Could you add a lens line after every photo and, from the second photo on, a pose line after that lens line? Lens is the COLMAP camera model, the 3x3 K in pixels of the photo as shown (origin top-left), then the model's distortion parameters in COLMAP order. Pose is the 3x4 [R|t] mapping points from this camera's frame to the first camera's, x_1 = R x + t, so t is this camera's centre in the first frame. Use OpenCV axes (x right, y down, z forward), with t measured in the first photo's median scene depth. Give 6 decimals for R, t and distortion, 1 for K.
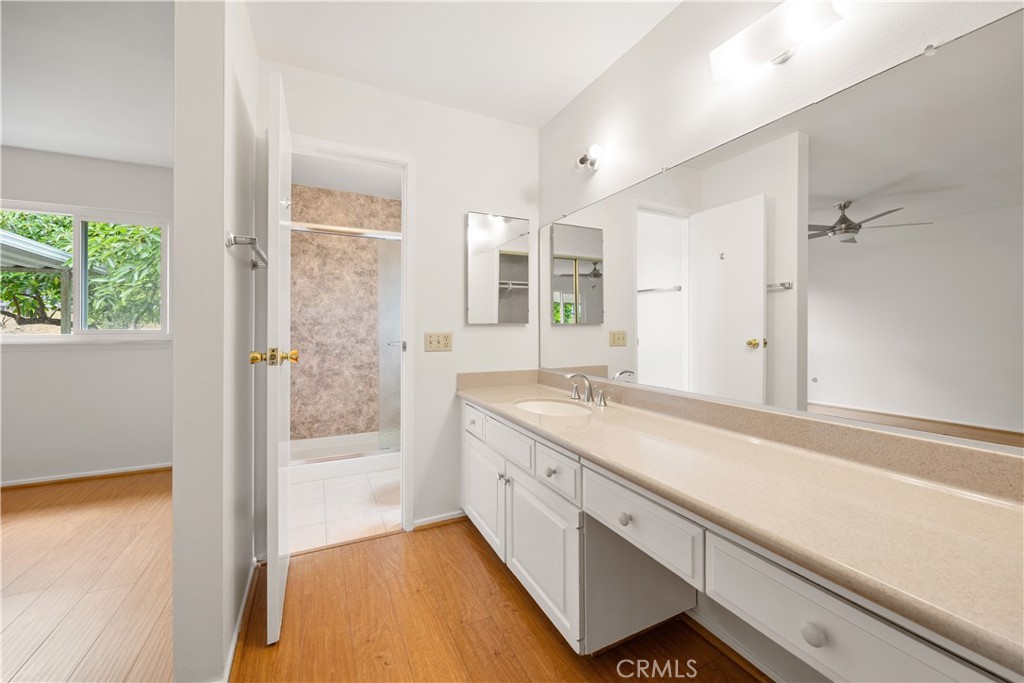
lens RADIAL K [[395.5, 0, 515.1], [0, 395.5, 327.4], [0, 0, 1]] dist [-0.000941, 0.000003]
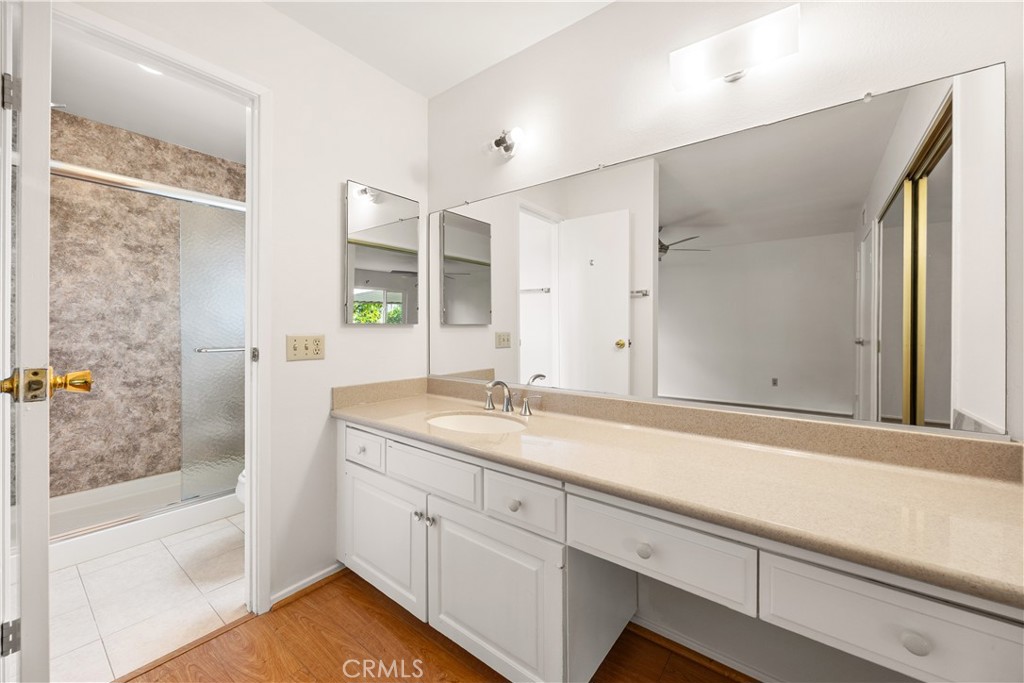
lens RADIAL K [[393.6, 0, 511.4], [0, 393.6, 330.3], [0, 0, 1]] dist [-0.001230, -0.000050]
pose [[0.899580, 0.002248, 0.436751, -0.166786], [-0.005637, 0.999963, 0.006465, -0.002593], [-0.436721, -0.008278, 0.899559, 0.159539]]
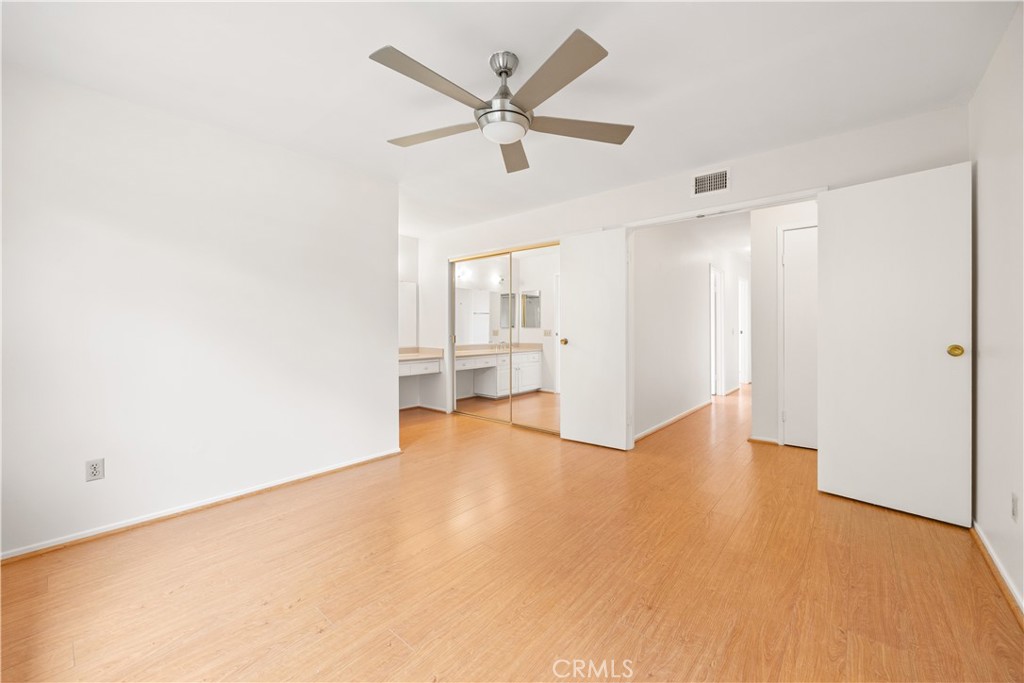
lens RADIAL K [[396.2, 0, 514.9], [0, 396.2, 339.7], [0, 0, 1]] dist [-0.000484, -0.000056]
pose [[0.379868, 0.023467, -0.924743, 2.795768], [0.003658, 0.999632, 0.026870, 0.005940], [0.925033, -0.013590, 0.379643, -0.071094]]
